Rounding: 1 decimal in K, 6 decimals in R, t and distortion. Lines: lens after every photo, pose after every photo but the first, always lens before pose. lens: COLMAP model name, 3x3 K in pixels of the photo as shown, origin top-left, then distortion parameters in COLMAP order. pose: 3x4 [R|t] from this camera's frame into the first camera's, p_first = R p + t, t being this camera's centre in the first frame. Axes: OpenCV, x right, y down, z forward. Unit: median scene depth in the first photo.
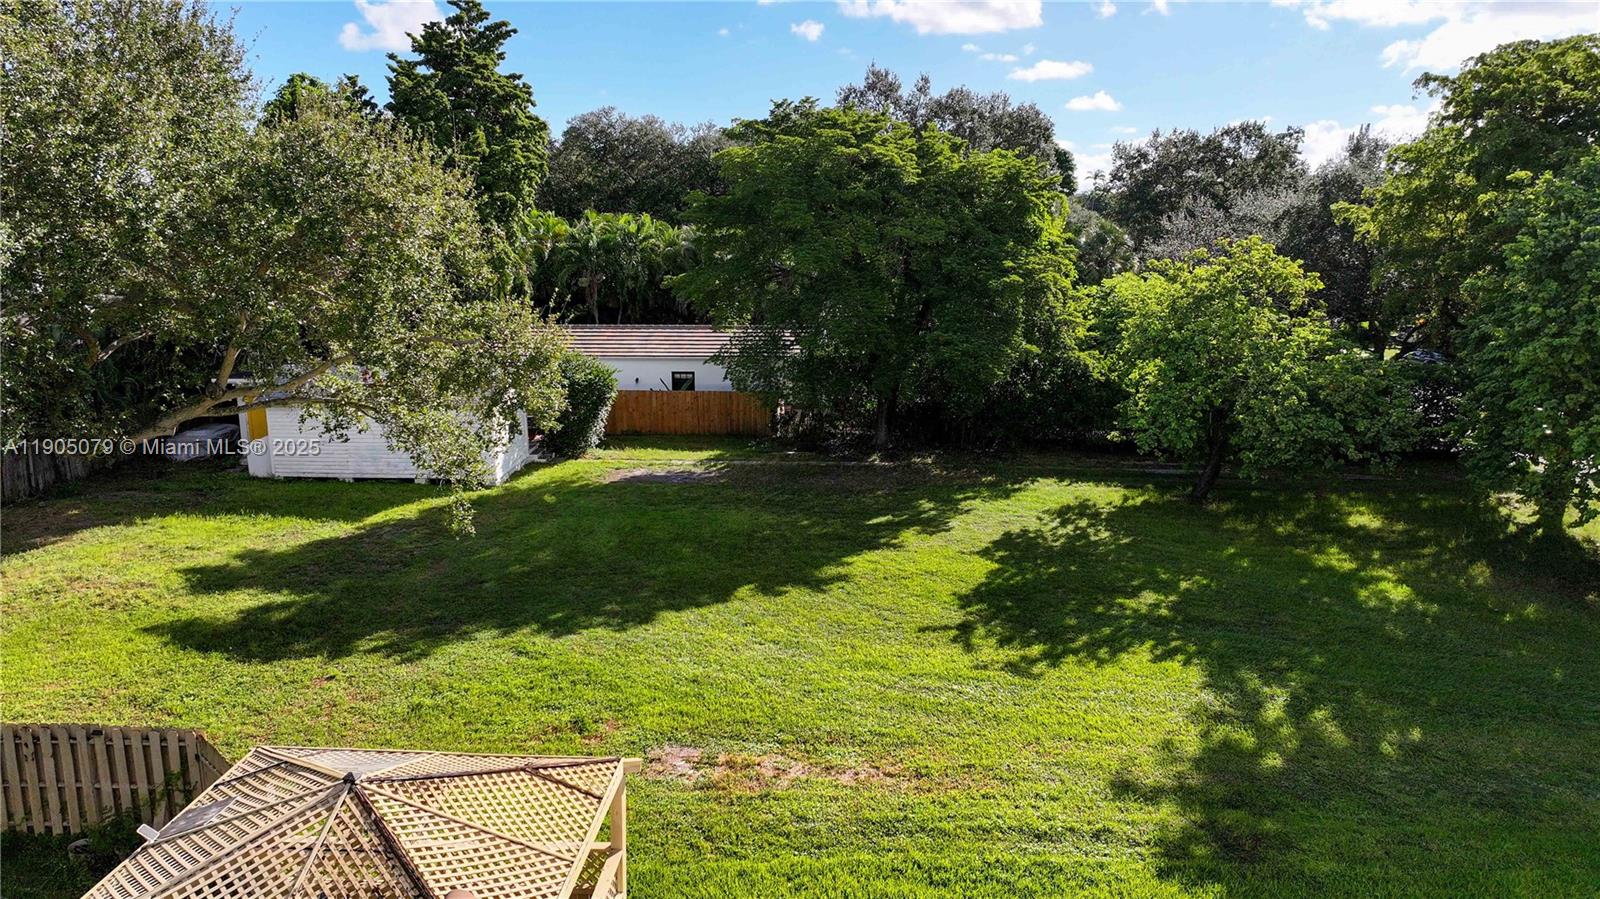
lens RADIAL K [[1110.4, 0, 808.7], [0, 1110.4, 438.6], [0, 0, 1]] dist [0.002262, 0.009047]
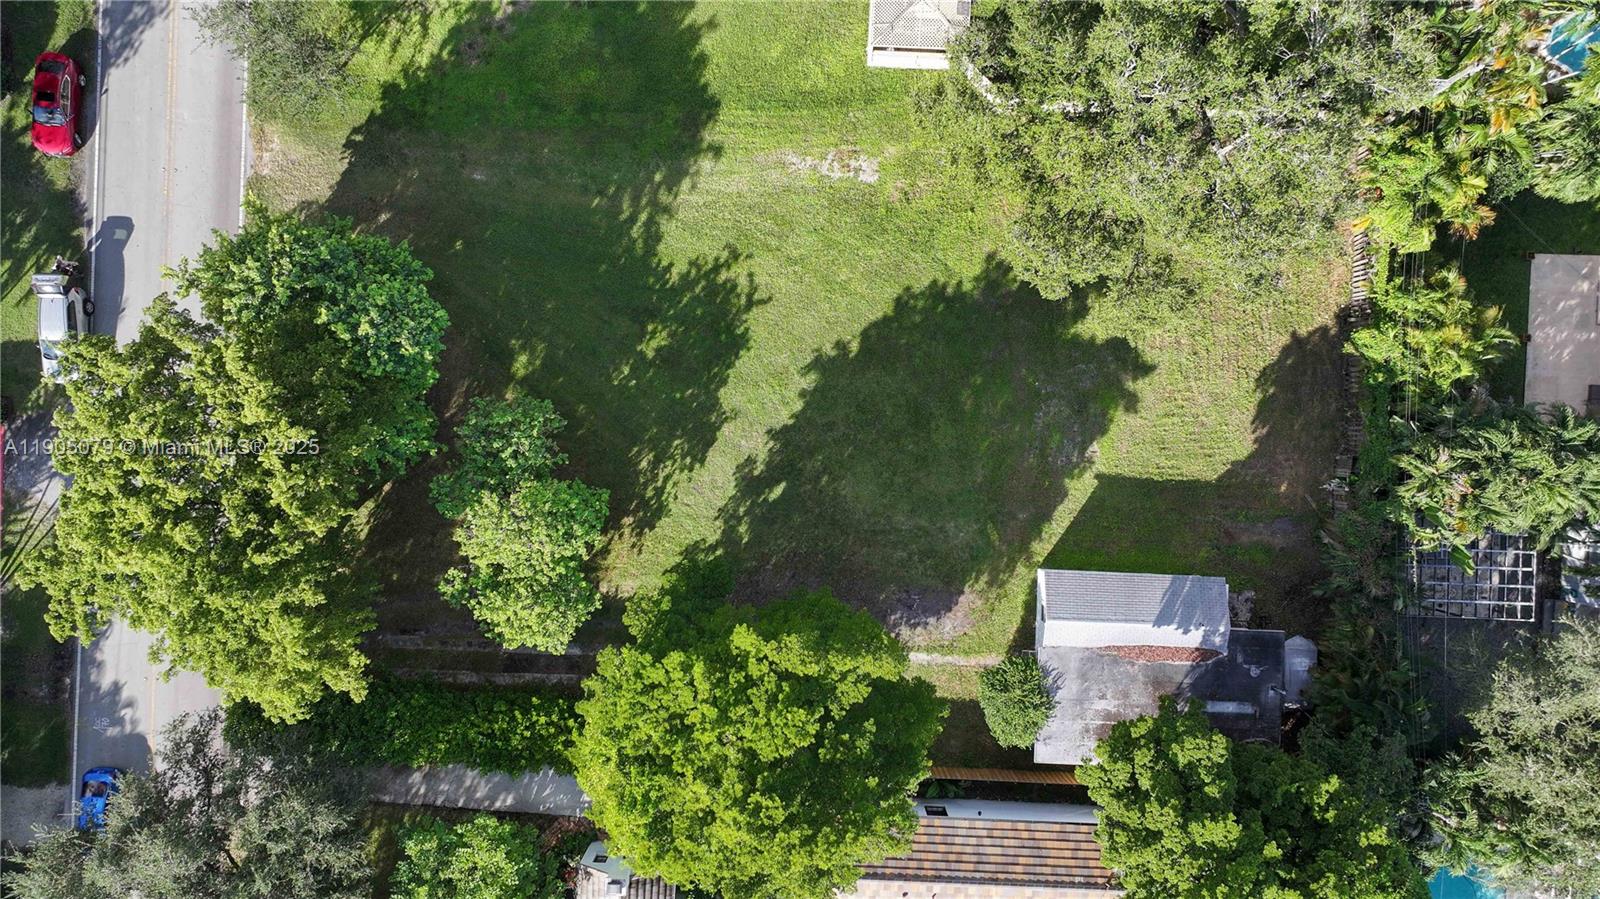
lens RADIAL K [[1110.4, 0, 810.0], [0, 1110.4, 458.4], [0, 0, 1]] dist [0.002262, 0.009047]
pose [[-0.999719, -0.004706, 0.023221, -0.023240], [0.023677, -0.234462, 0.971837, -1.710850], [0.000871, 0.972114, 0.234508, 0.678895]]
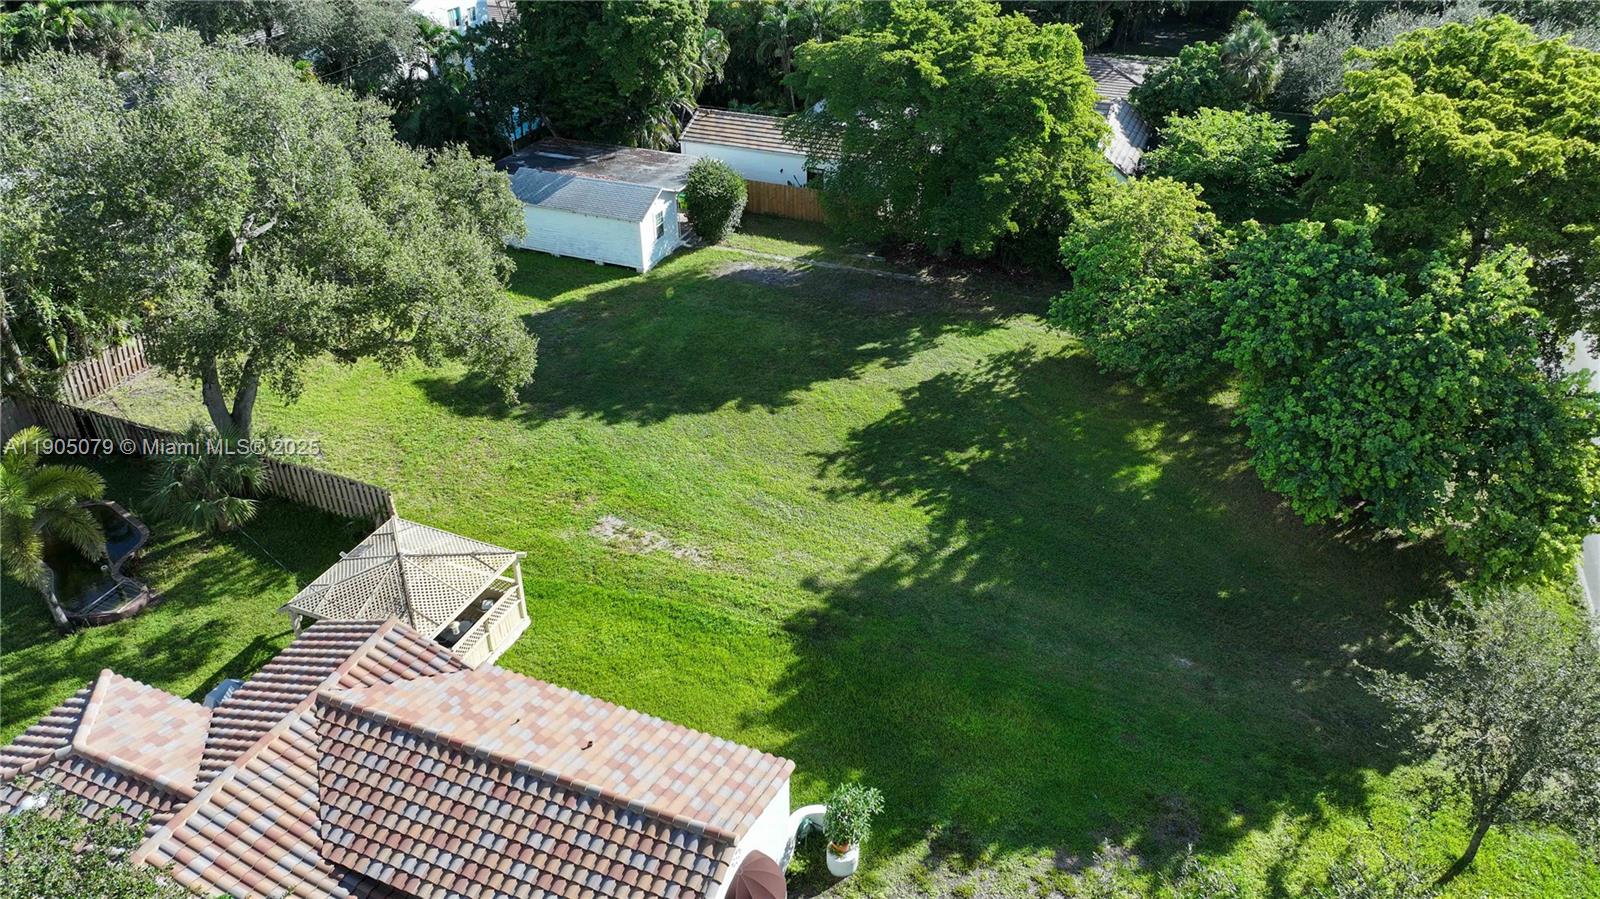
lens RADIAL K [[1110.4, 0, 804.4], [0, 1110.4, 453.3], [0, 0, 1]] dist [0.002262, 0.009047]
pose [[0.943462, 0.183595, -0.275994, 0.483871], [-0.067846, 0.921936, 0.381355, -0.407273], [0.324464, -0.341069, 0.882267, -0.423384]]
